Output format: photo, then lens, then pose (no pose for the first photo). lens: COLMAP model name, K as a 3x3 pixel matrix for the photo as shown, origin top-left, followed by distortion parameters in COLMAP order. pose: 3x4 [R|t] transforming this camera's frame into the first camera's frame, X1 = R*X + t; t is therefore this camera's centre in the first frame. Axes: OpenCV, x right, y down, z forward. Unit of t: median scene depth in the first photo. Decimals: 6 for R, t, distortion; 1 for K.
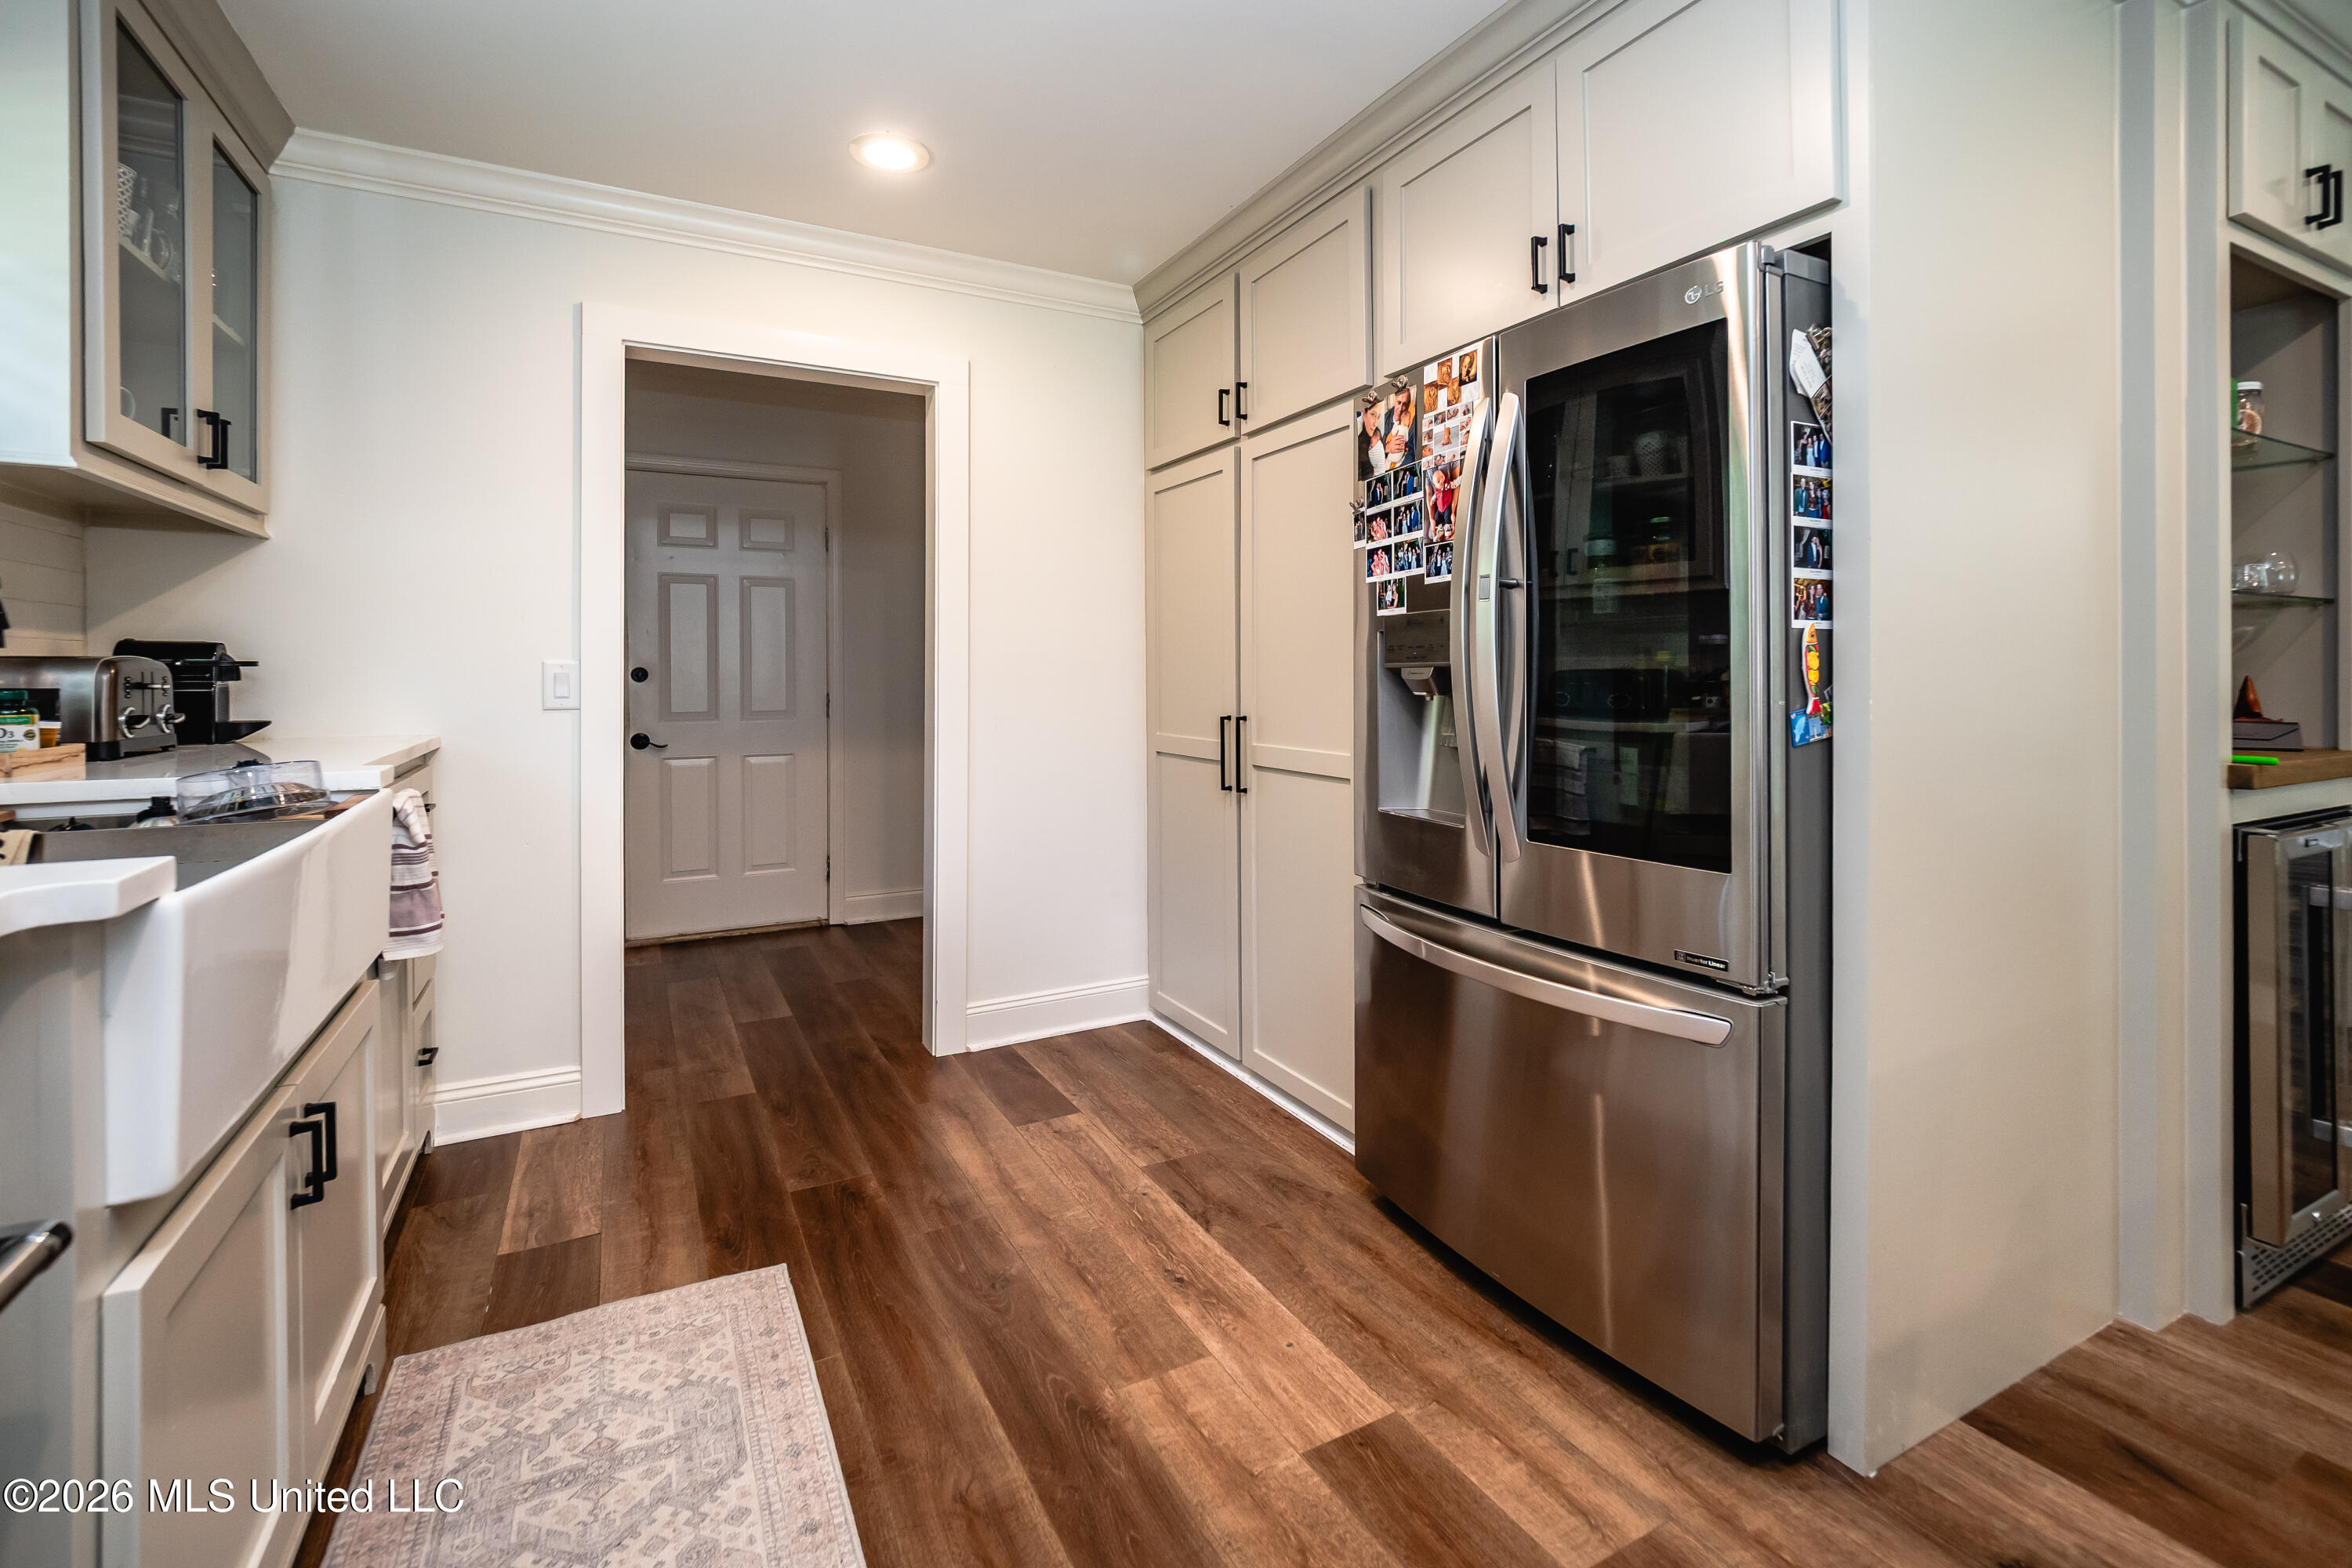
lens RADIAL K [[1004.5, 0, 1234.0], [0, 1004.5, 686.8], [0, 0, 1]] dist [-0.013589, 0.001306]
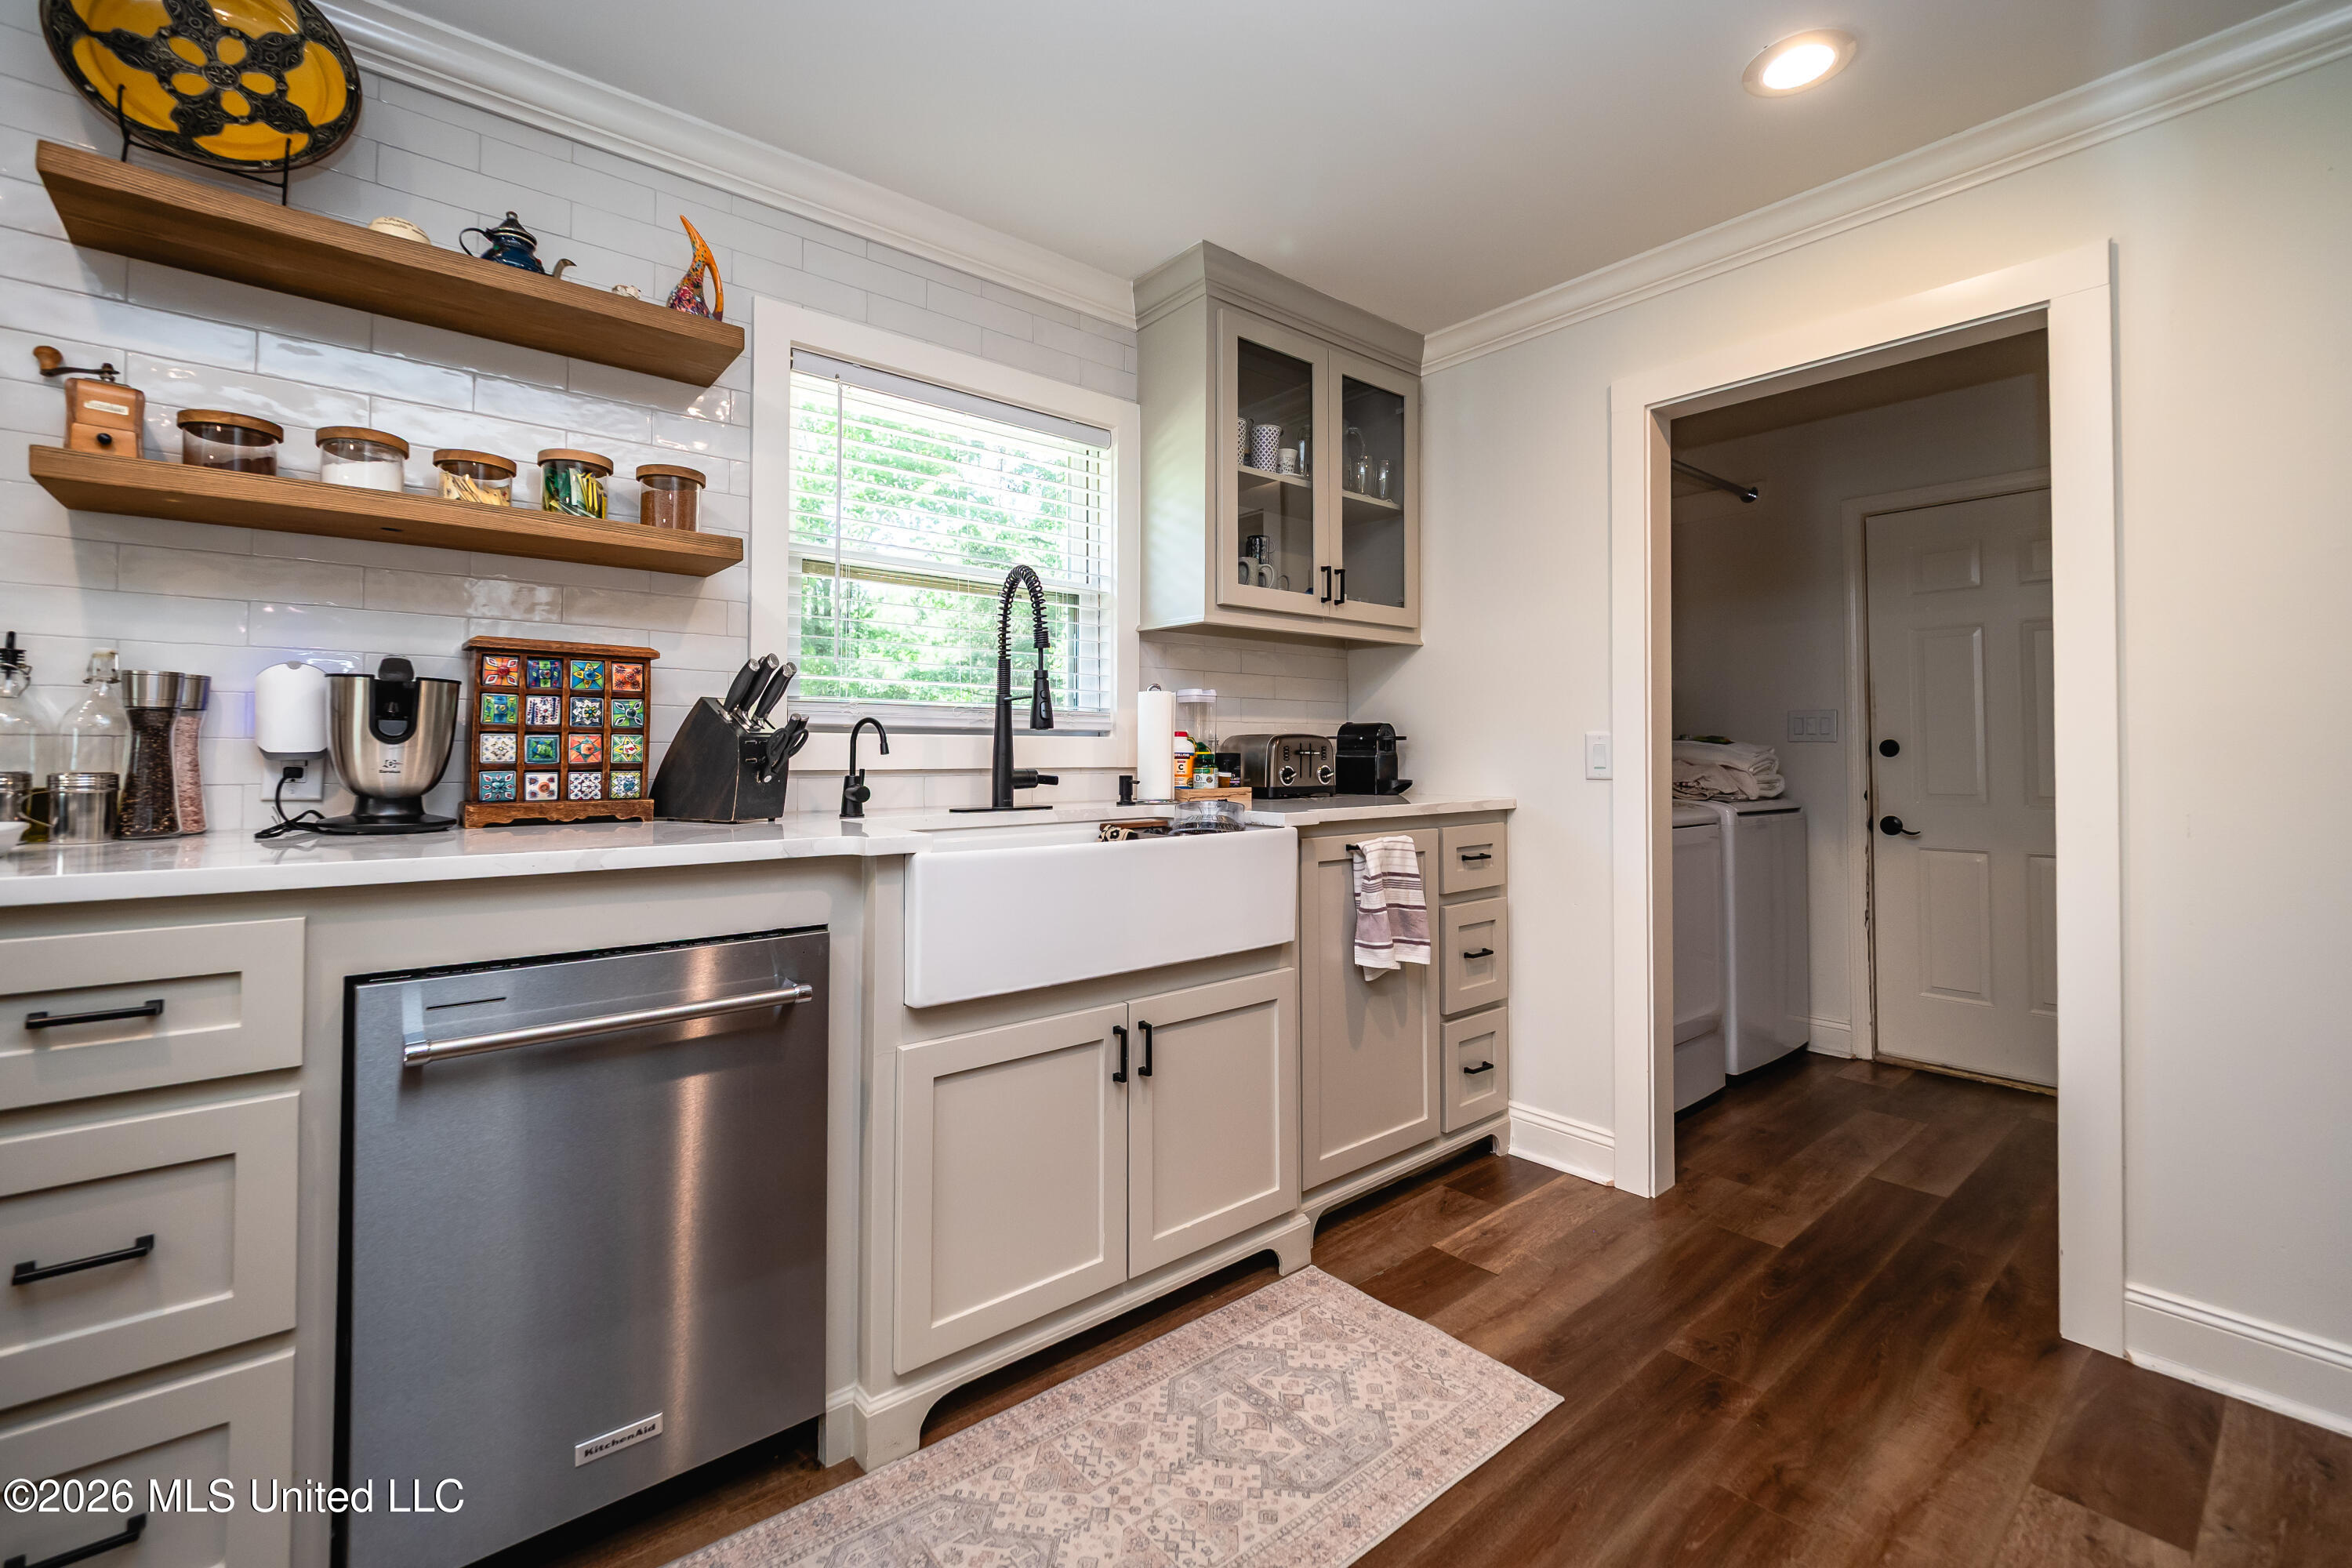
lens RADIAL K [[1069.4, 0, 1158.4], [0, 1069.4, 726.2], [0, 0, 1]] dist [-0.004312, 0.002463]
pose [[0.155793, -0.029033, -0.987363, 0.452534], [-0.012563, 0.999429, -0.031370, 0.011202], [0.987710, 0.017292, 0.155339, 0.480068]]
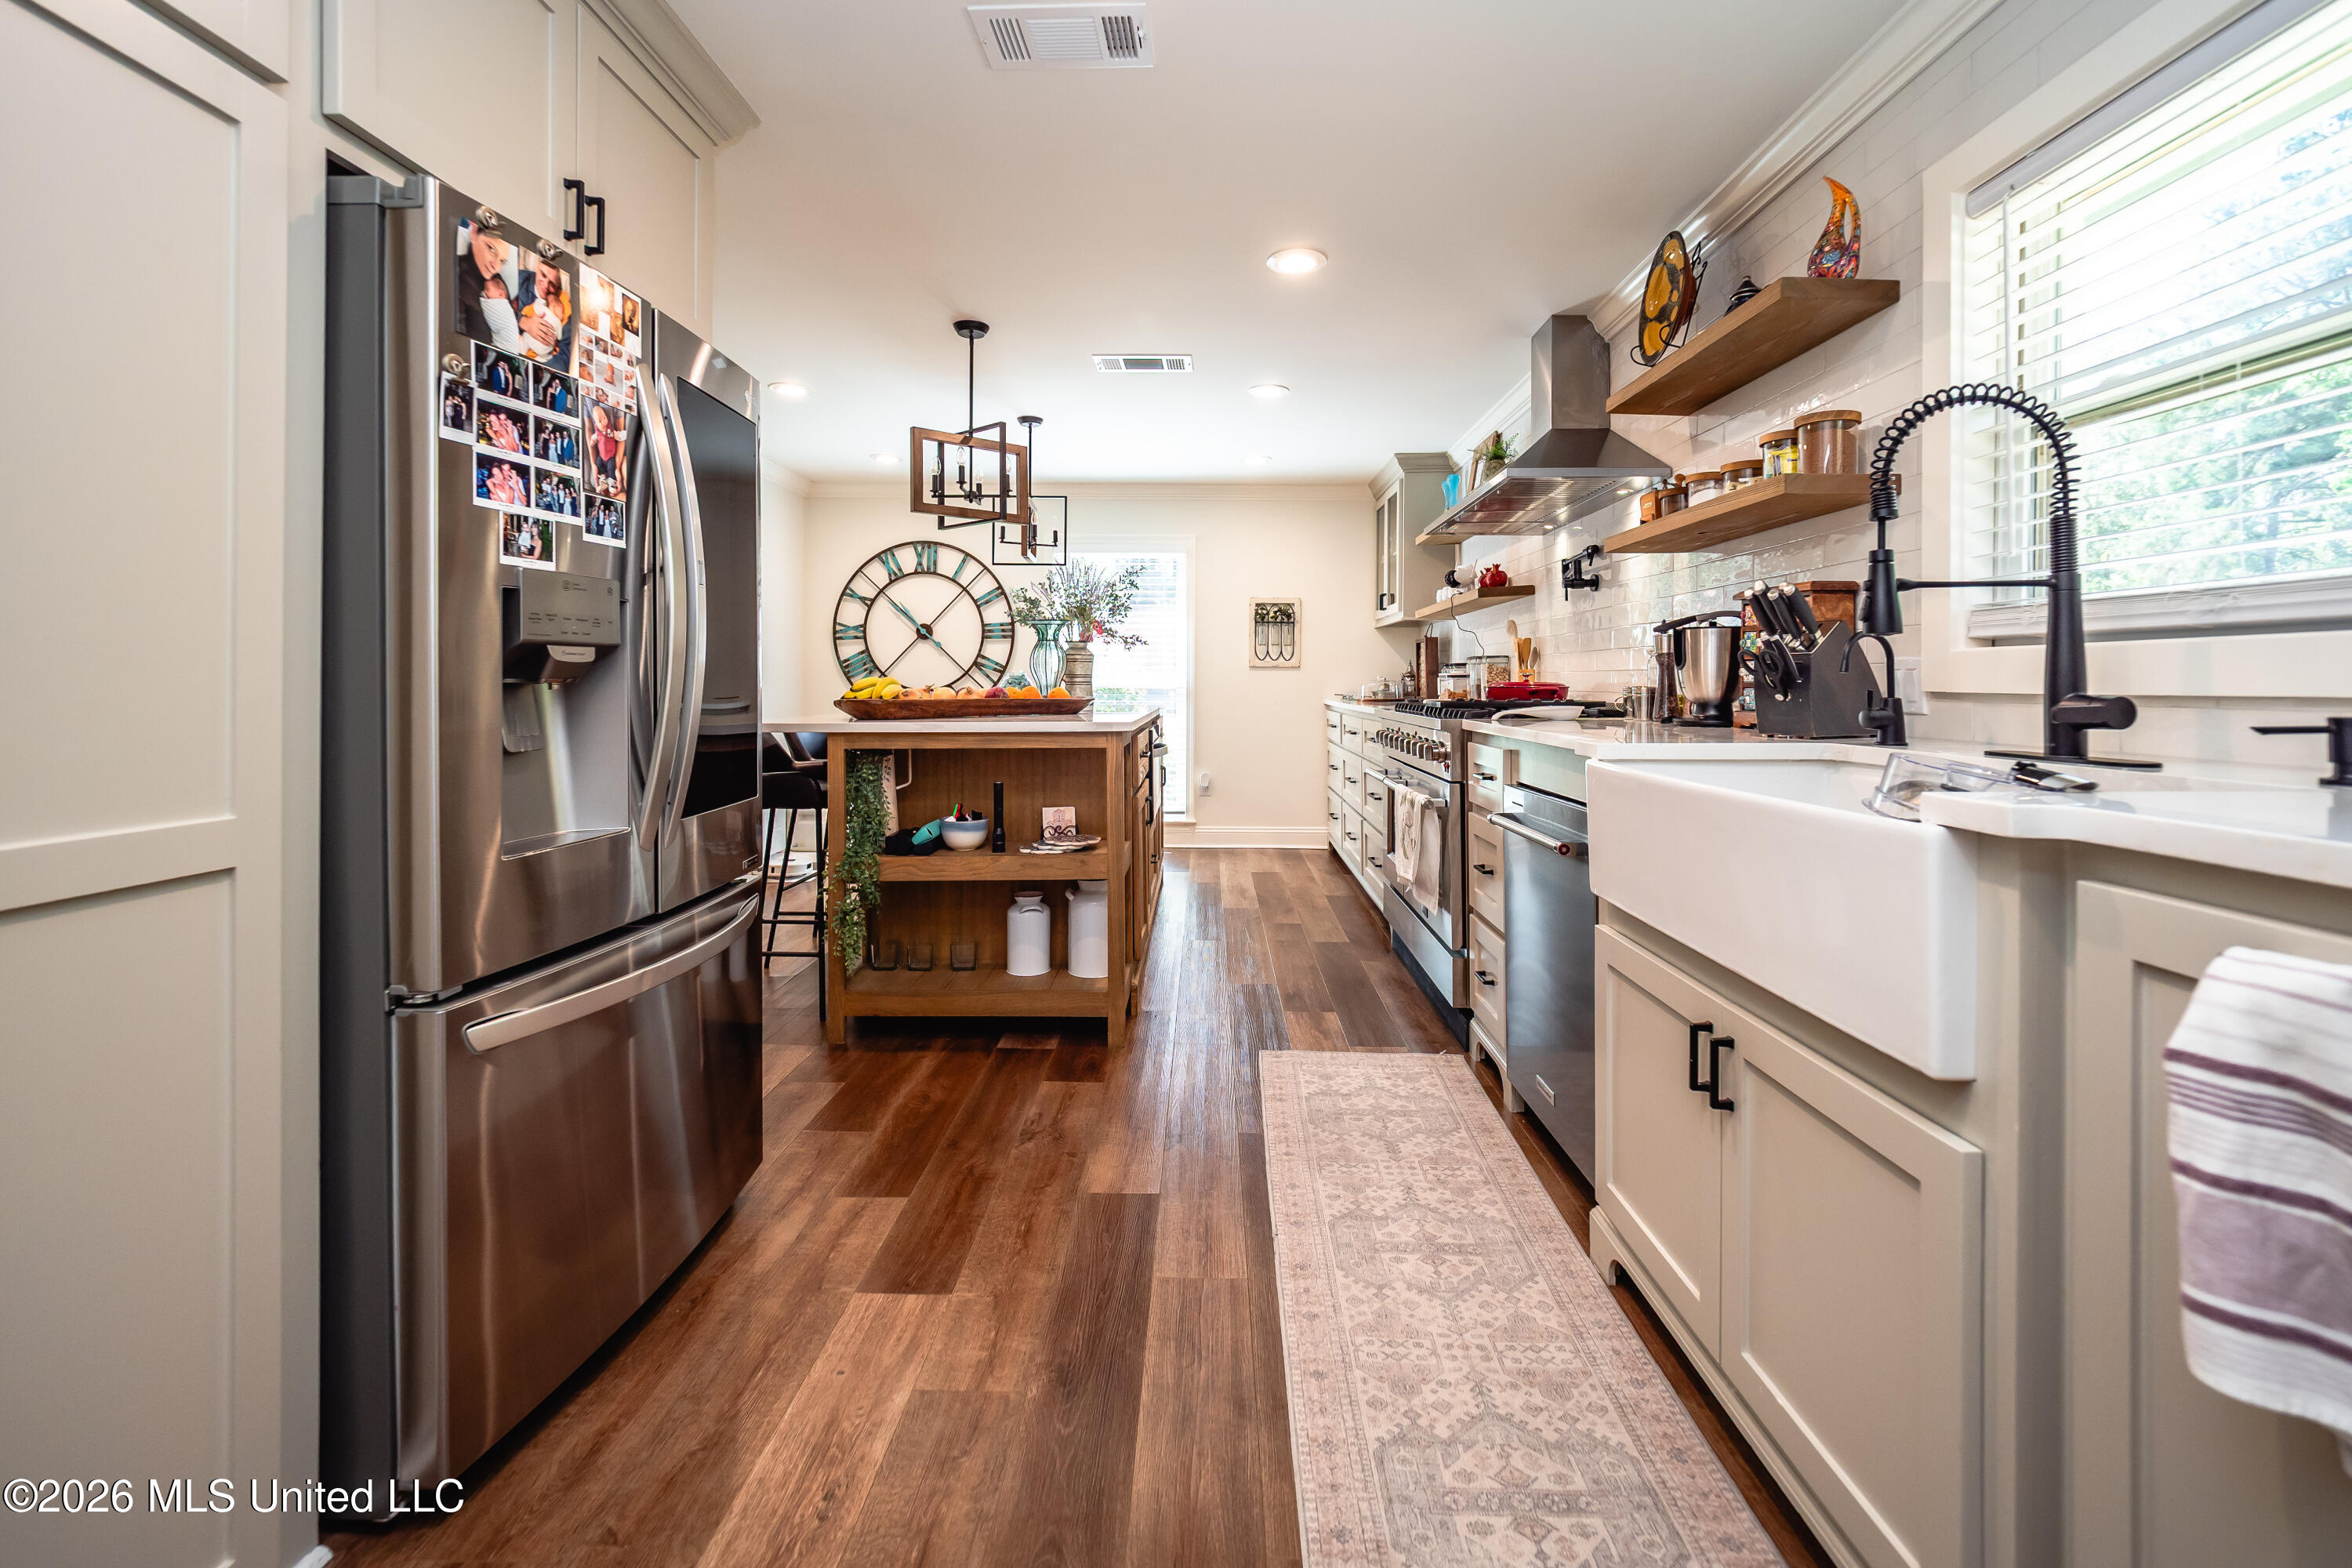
lens RADIAL K [[1004.5, 0, 1218.0], [0, 1004.5, 689.9], [0, 0, 1]] dist [-0.013589, 0.001306]
pose [[-0.856064, -0.004282, 0.516852, -0.645701], [0.005506, 0.999833, 0.017404, 0.004153], [-0.516840, 0.017745, -0.855898, 1.426139]]
